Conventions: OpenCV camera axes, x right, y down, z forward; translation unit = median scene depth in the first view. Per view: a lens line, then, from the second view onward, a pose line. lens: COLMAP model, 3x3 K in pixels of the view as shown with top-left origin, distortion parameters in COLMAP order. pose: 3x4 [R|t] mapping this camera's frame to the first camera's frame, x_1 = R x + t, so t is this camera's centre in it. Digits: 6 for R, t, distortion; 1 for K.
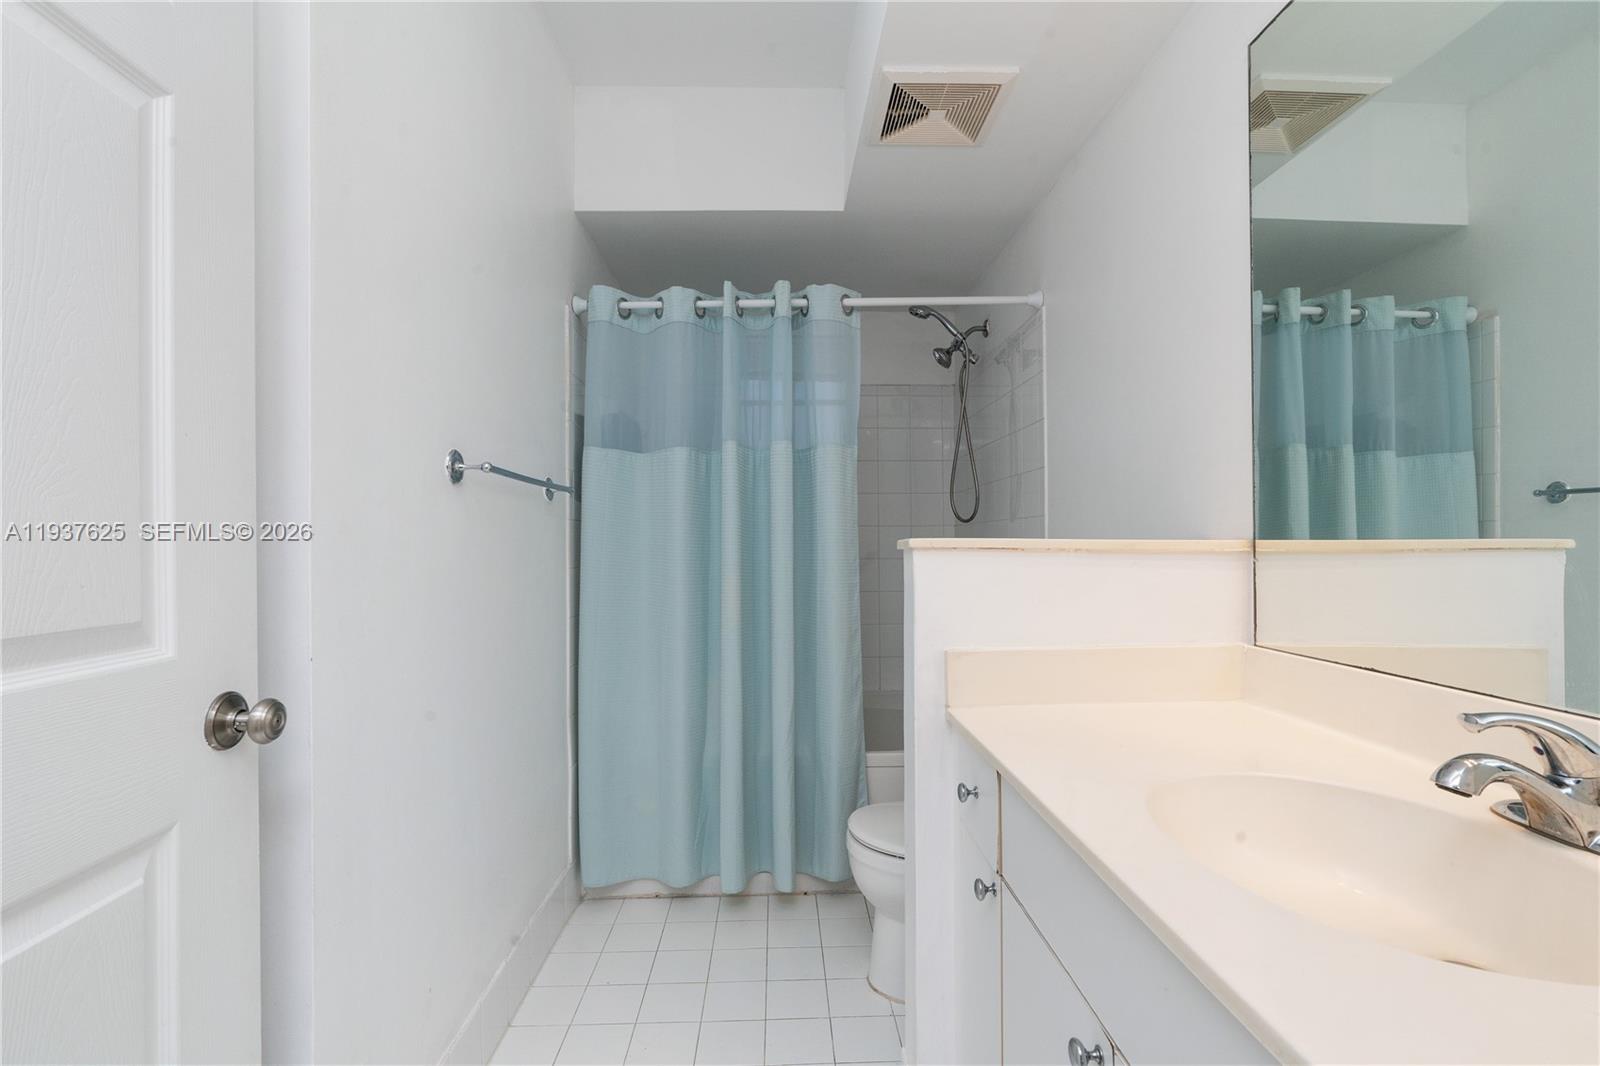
lens RADIAL K [[733.4, 0, 800.0], [0, 733.4, 533.0], [0, 0, 1]] dist [-0.015060, 0.008034]
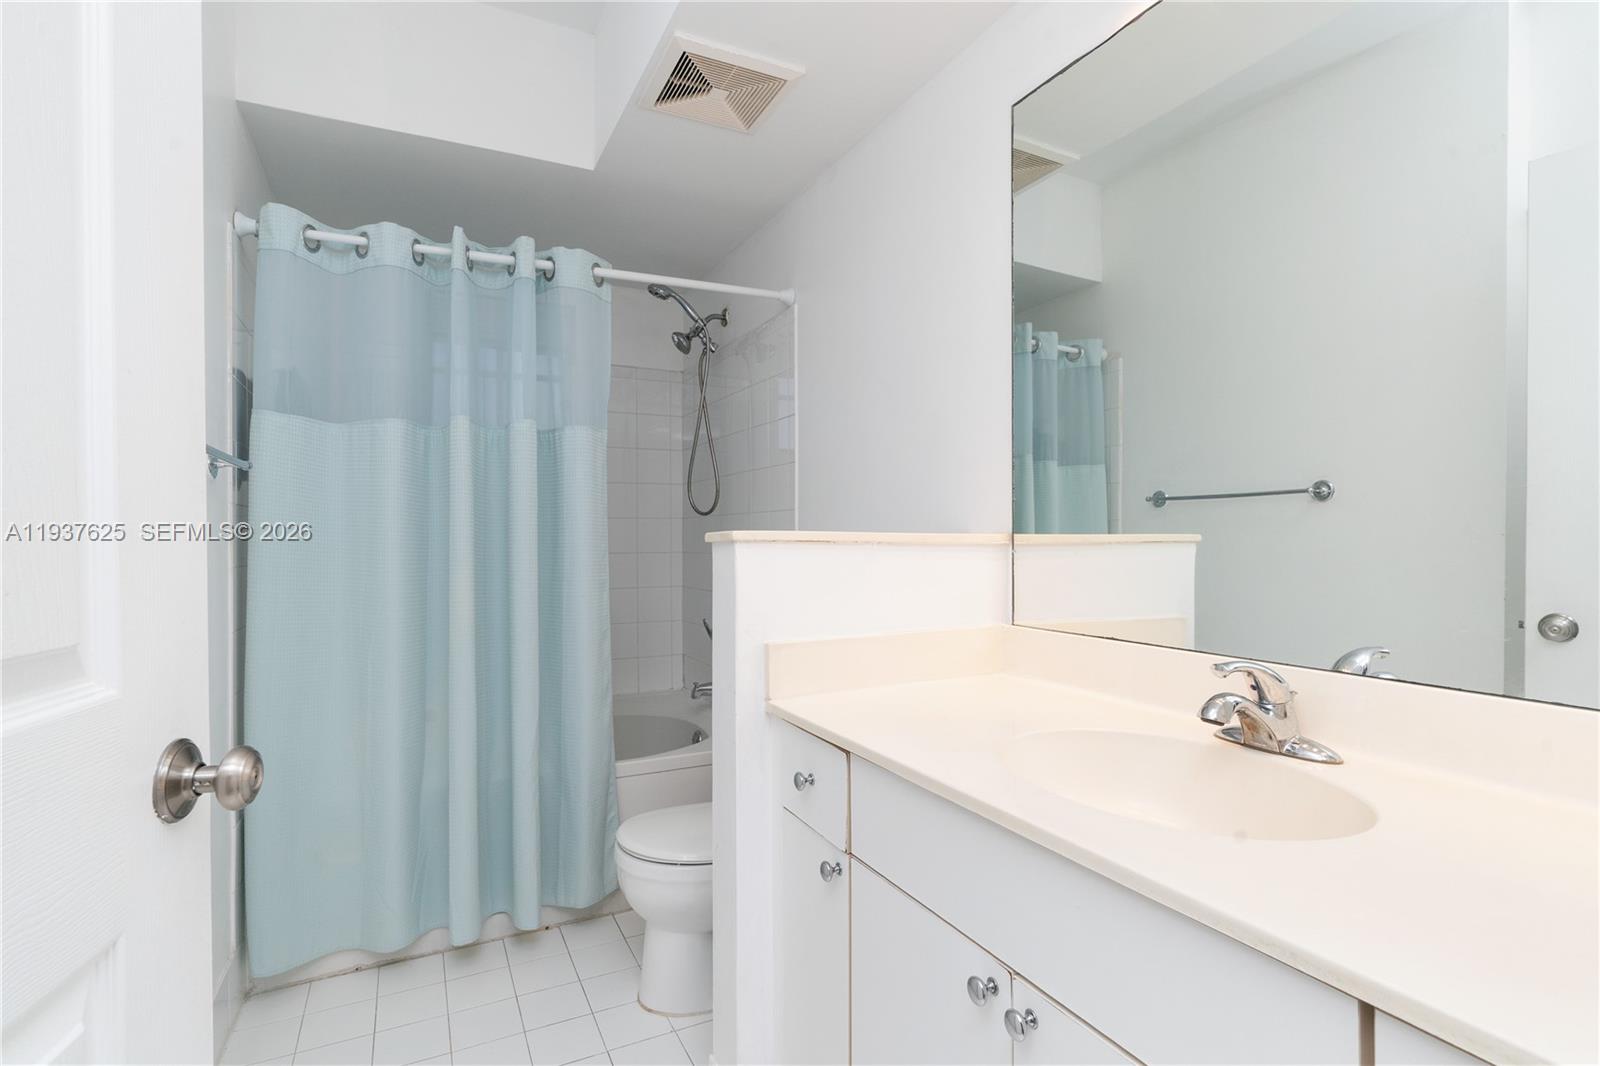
lens RADIAL K [[781.0, 0, 800.0], [0, 781.0, 533.0], [0, 0, 1]] dist [-0.008551, 0.000488]
pose [[0.903744, 0.004316, 0.428052, -0.123890], [-0.008187, 0.999941, 0.007204, 0.000982], [-0.427996, -0.010015, 0.903725, 0.011922]]
